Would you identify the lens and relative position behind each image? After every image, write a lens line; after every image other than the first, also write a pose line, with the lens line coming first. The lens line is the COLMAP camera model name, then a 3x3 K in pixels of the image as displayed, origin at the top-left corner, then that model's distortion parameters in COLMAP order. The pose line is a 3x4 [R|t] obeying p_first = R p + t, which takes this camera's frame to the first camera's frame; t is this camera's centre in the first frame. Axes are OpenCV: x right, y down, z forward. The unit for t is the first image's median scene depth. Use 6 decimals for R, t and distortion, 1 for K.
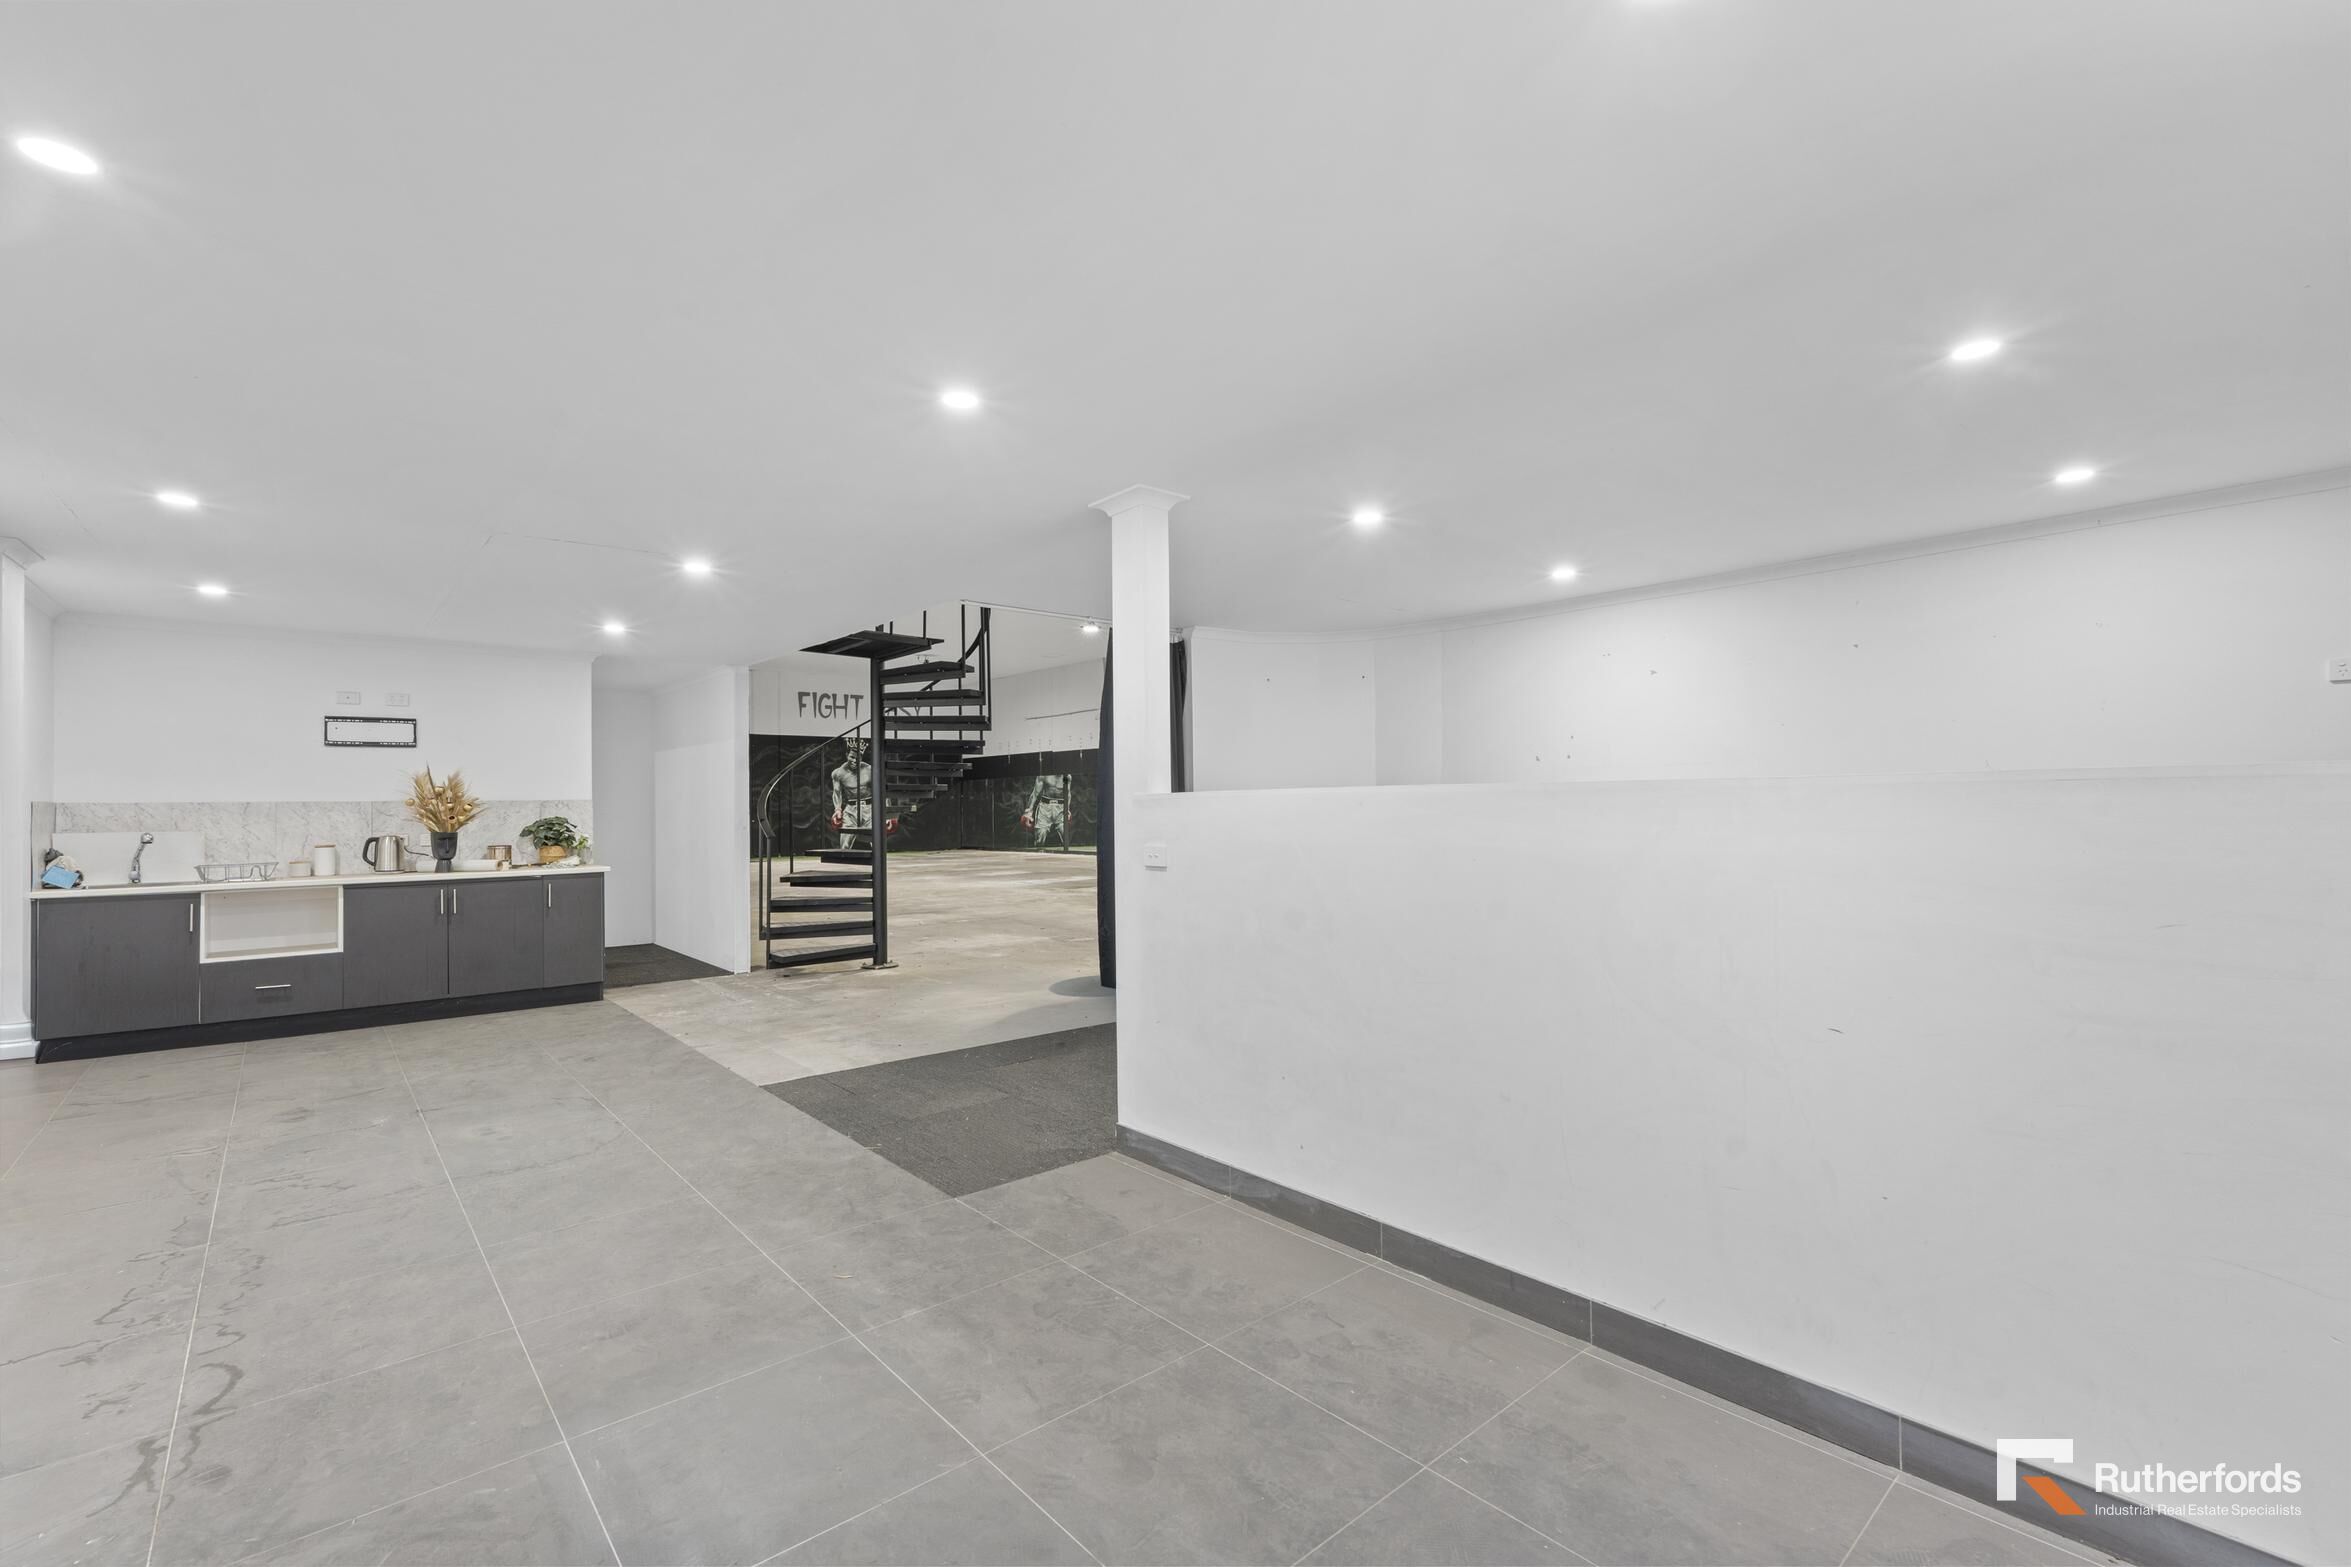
lens RADIAL K [[1030.6, 0, 1187.9], [0, 1030.6, 786.8], [0, 0, 1]] dist [-0.005475, 0.001179]
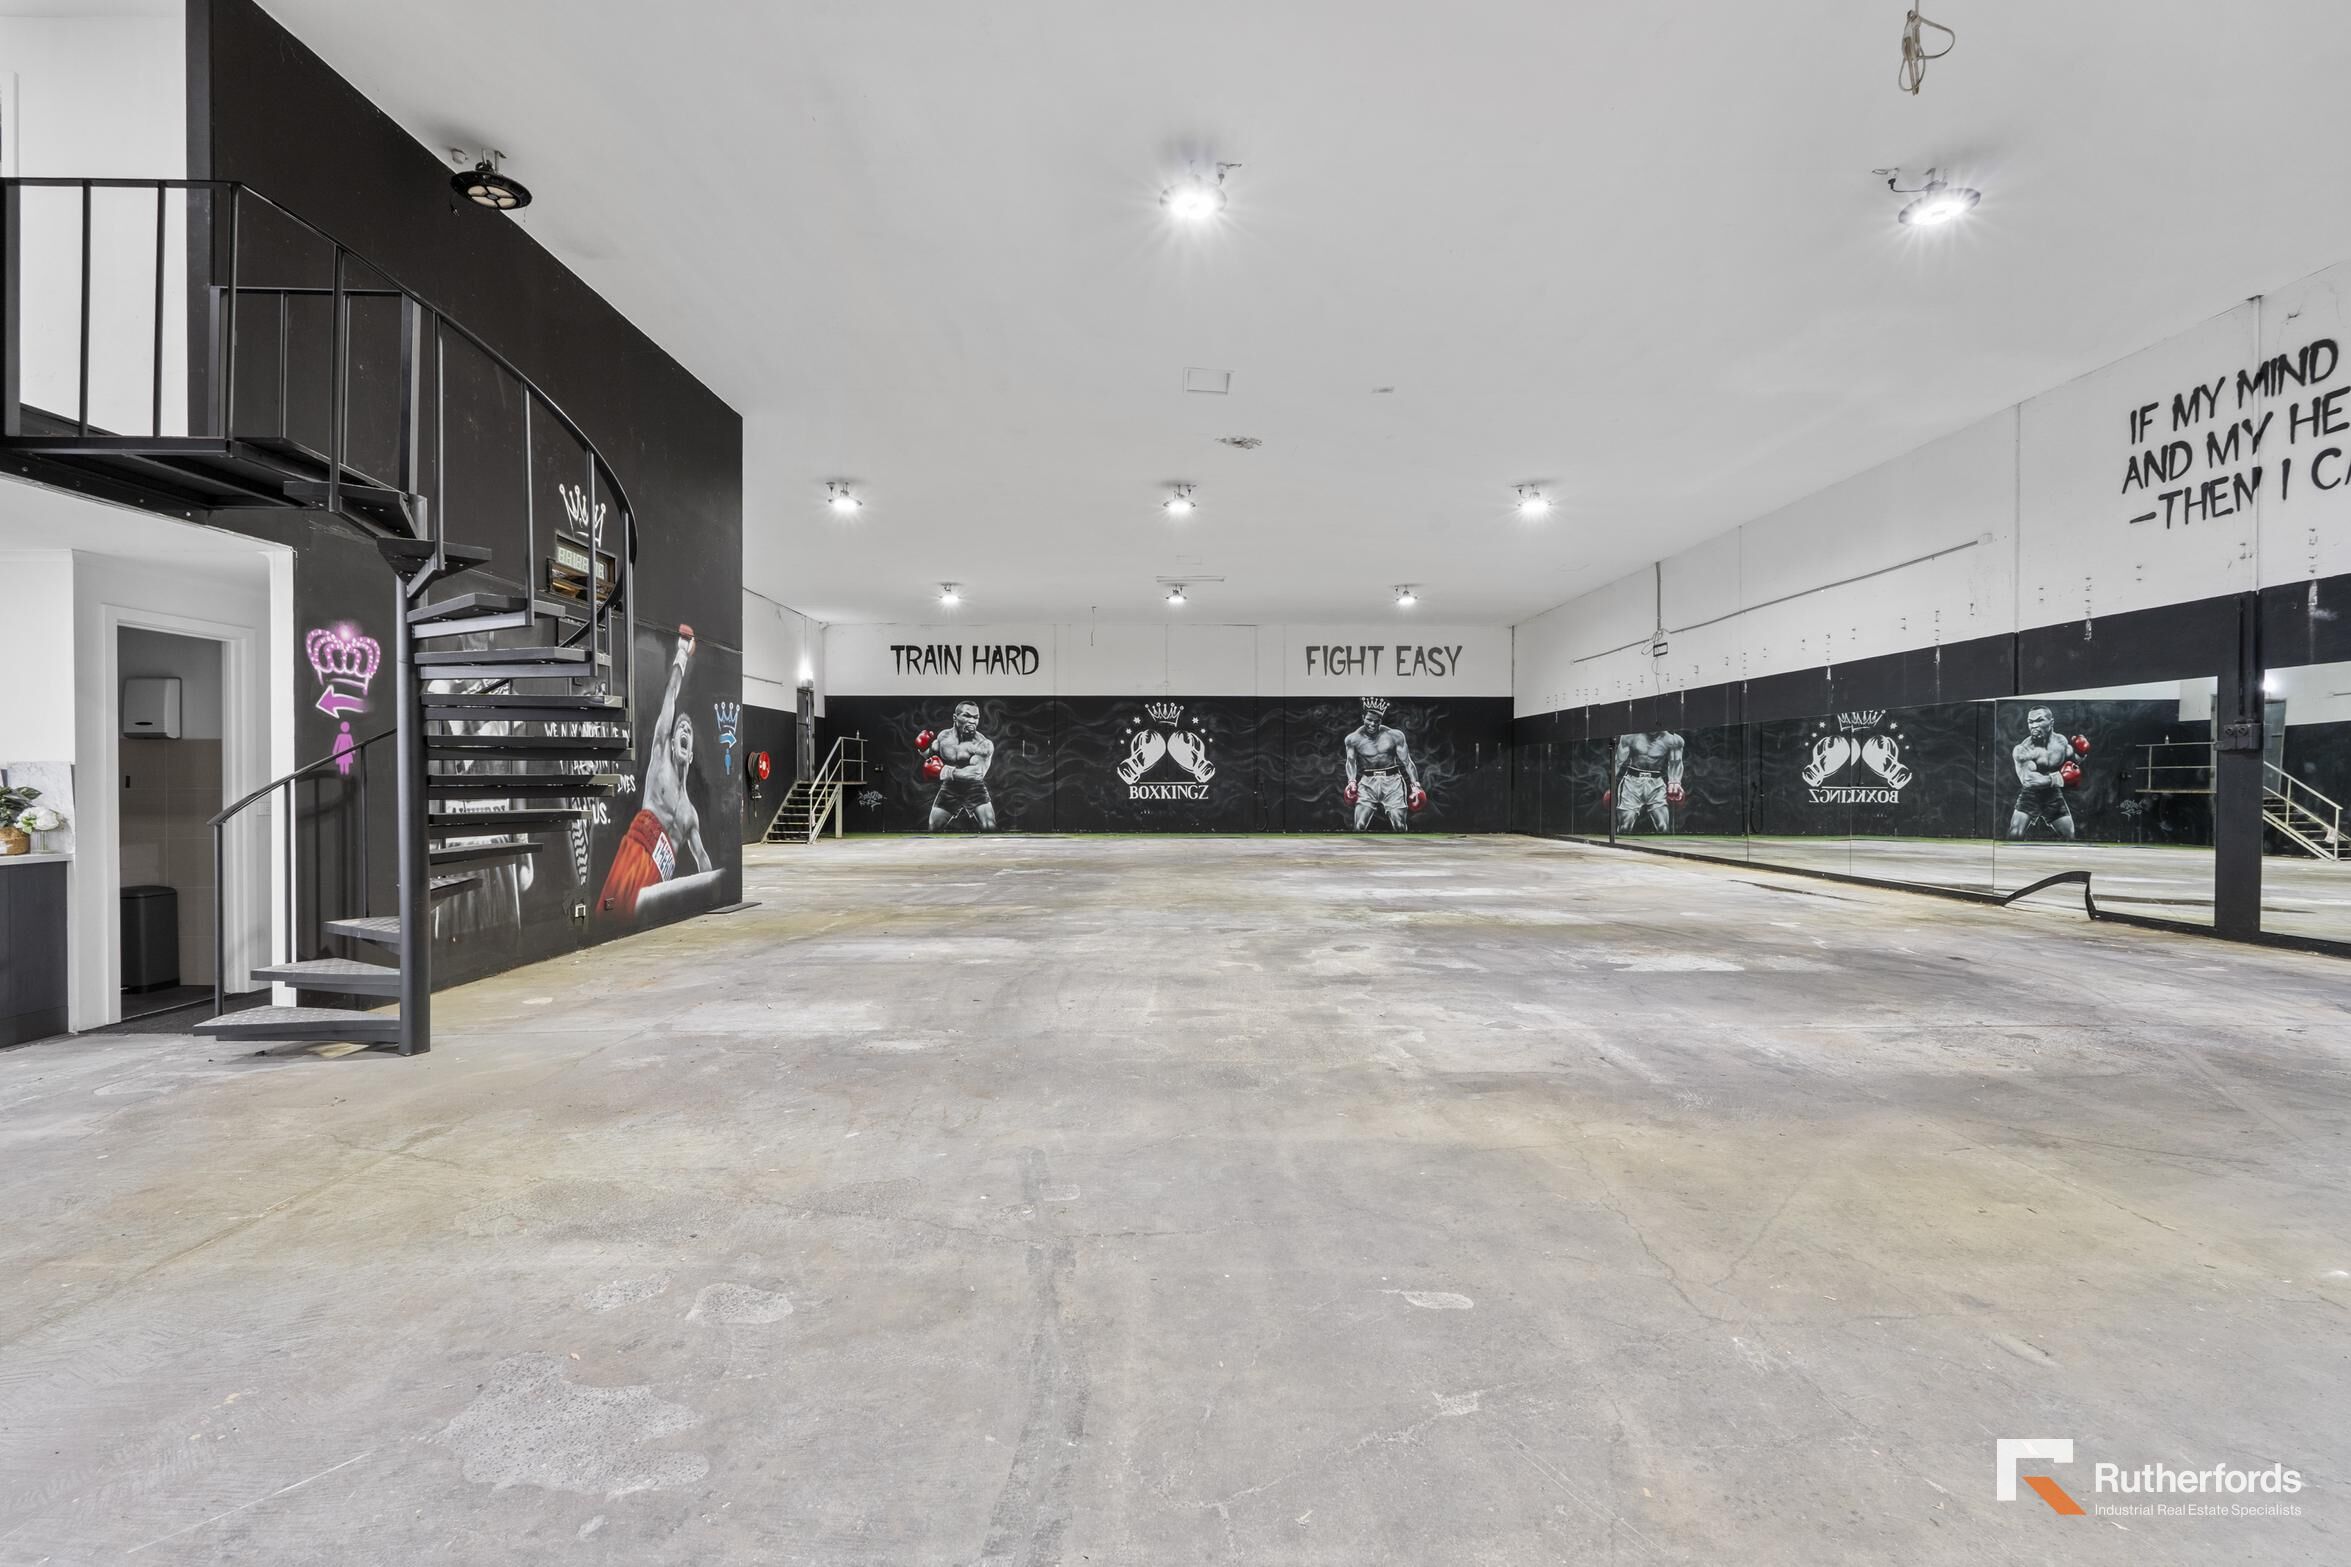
lens RADIAL K [[1030.6, 0, 1177.9], [0, 1030.6, 791.0], [0, 0, 1]] dist [-0.005475, 0.001179]
pose [[0.758739, 0.020353, -0.651077, 0.434429], [0.000289, 0.999501, 0.031582, 0.012724], [0.651395, -0.024151, 0.758354, 0.987734]]
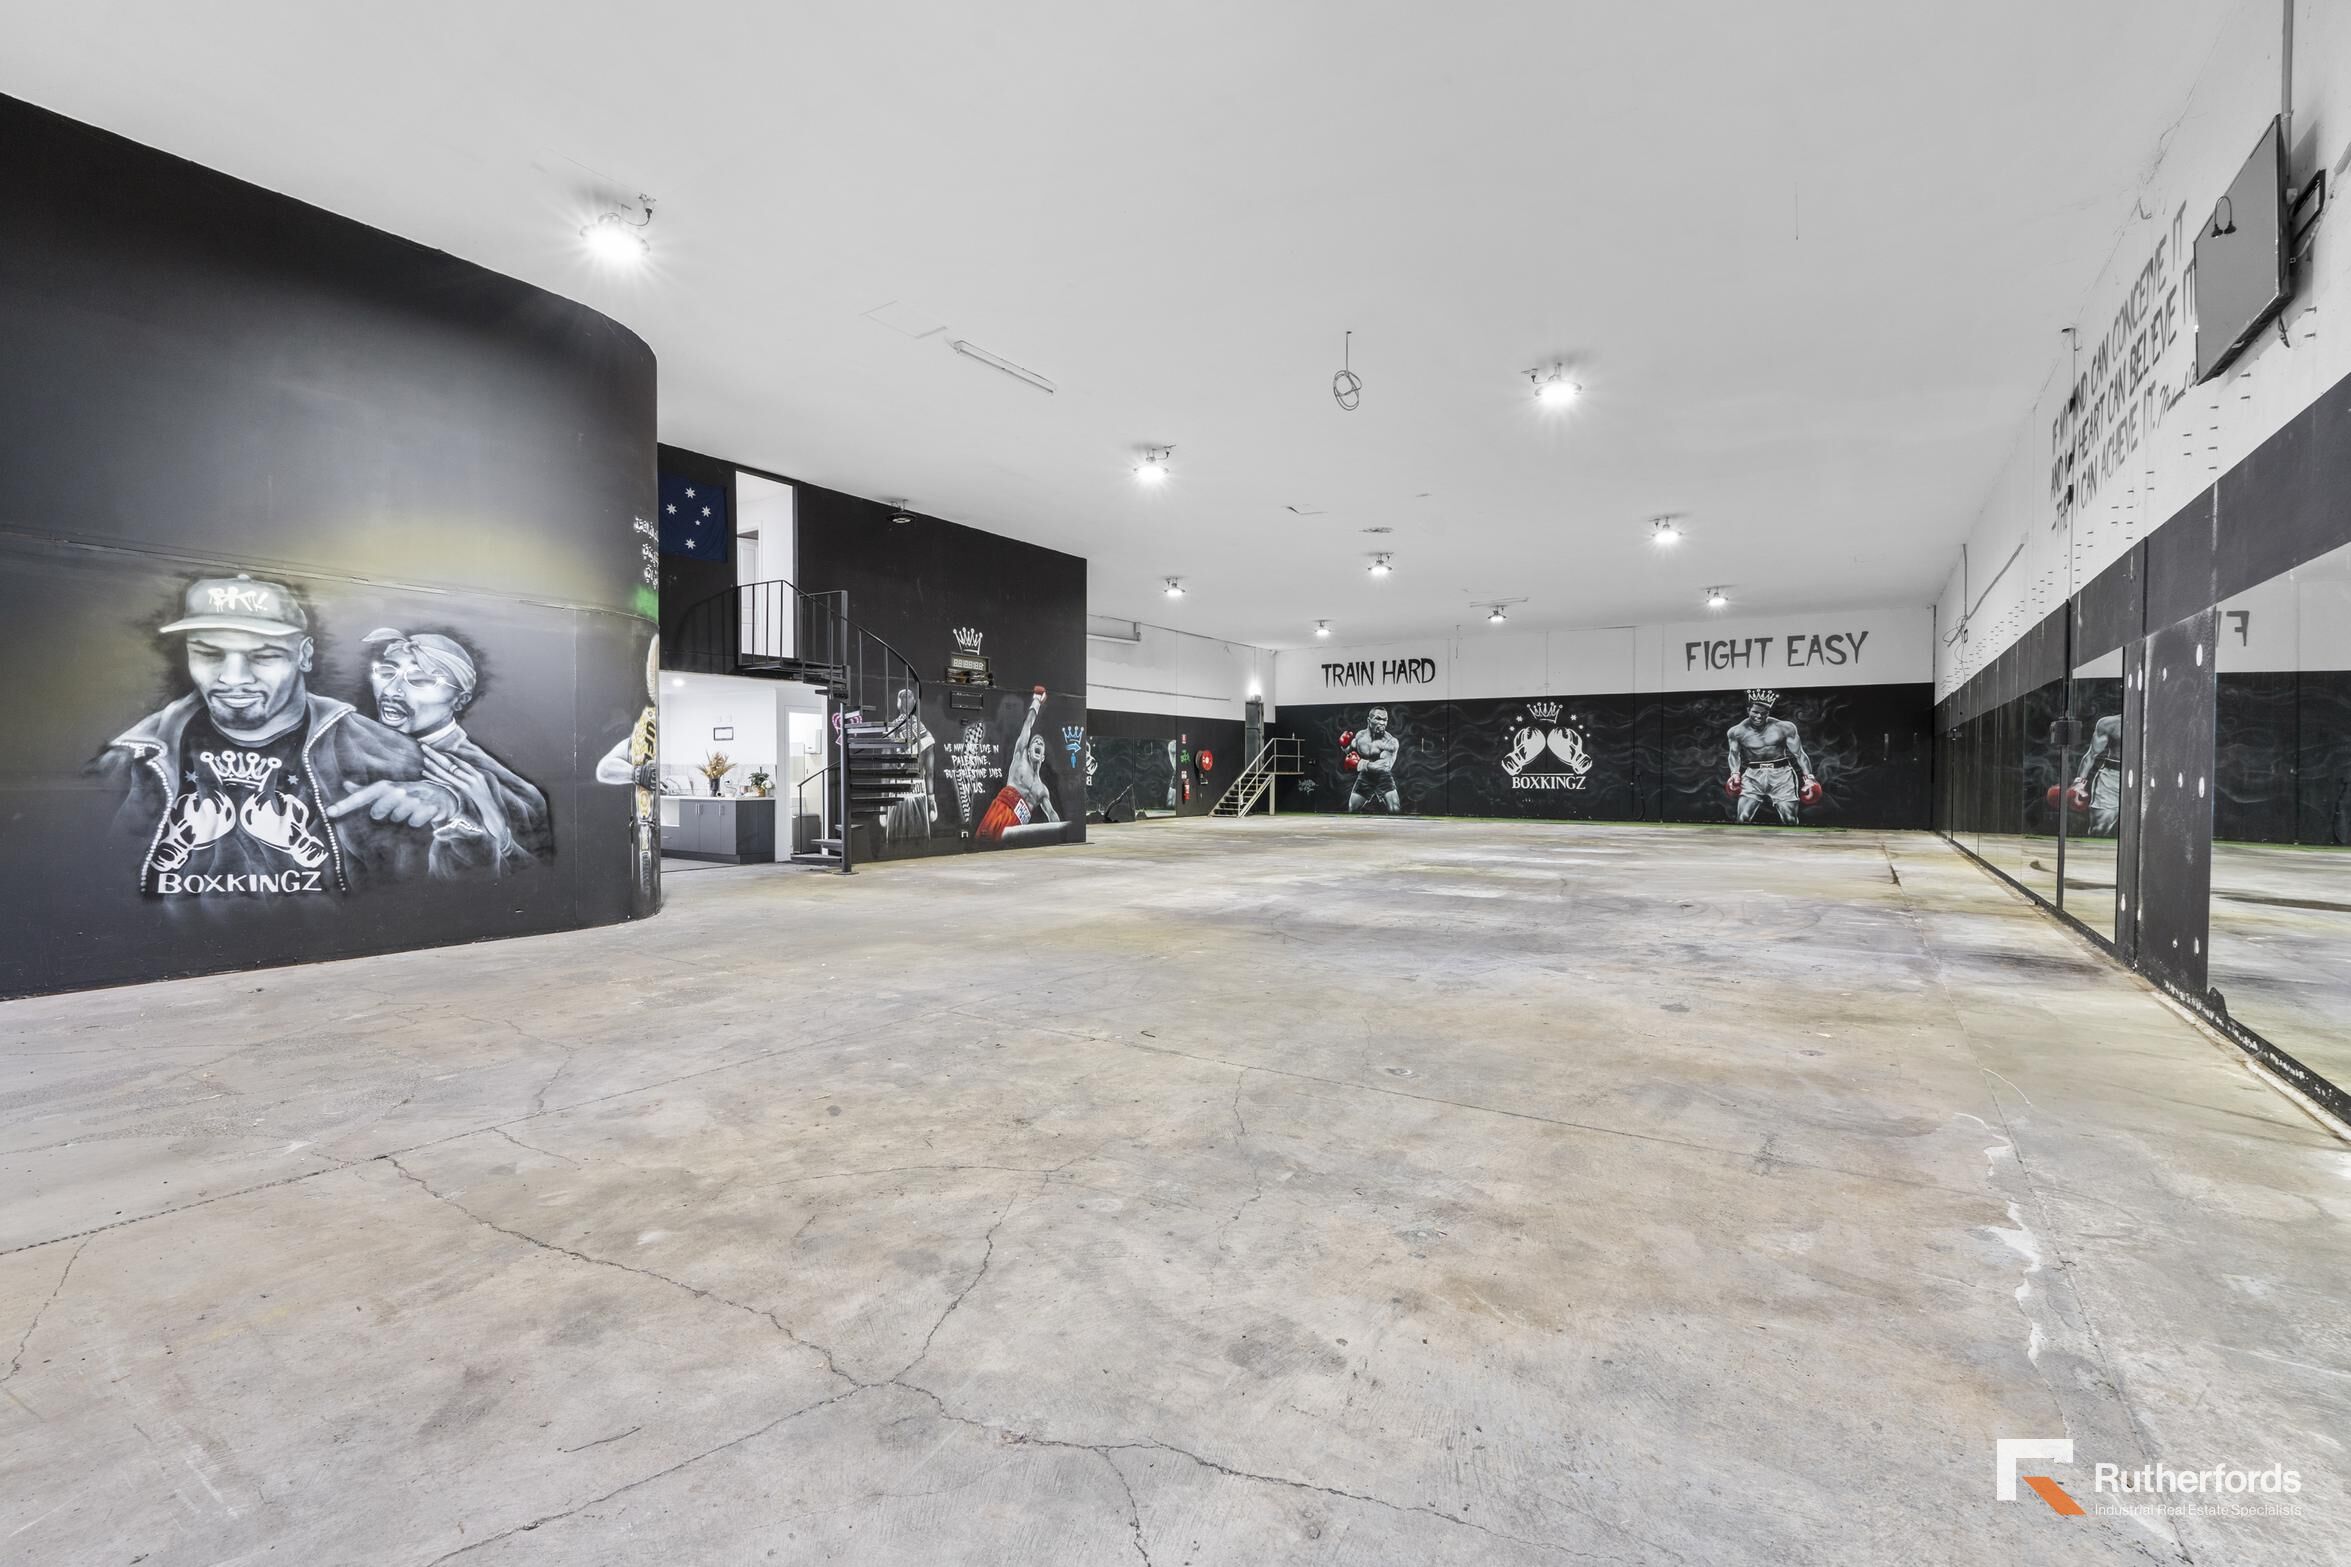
lens RADIAL K [[1030.6, 0, 1176.2], [0, 1030.6, 789.4], [0, 0, 1]] dist [-0.005475, 0.001179]
pose [[0.259992, 0.031701, -0.965090, 1.476033], [0.009826, 0.999322, 0.035472, 0.001434], [0.965561, -0.018706, 0.259505, 1.249562]]
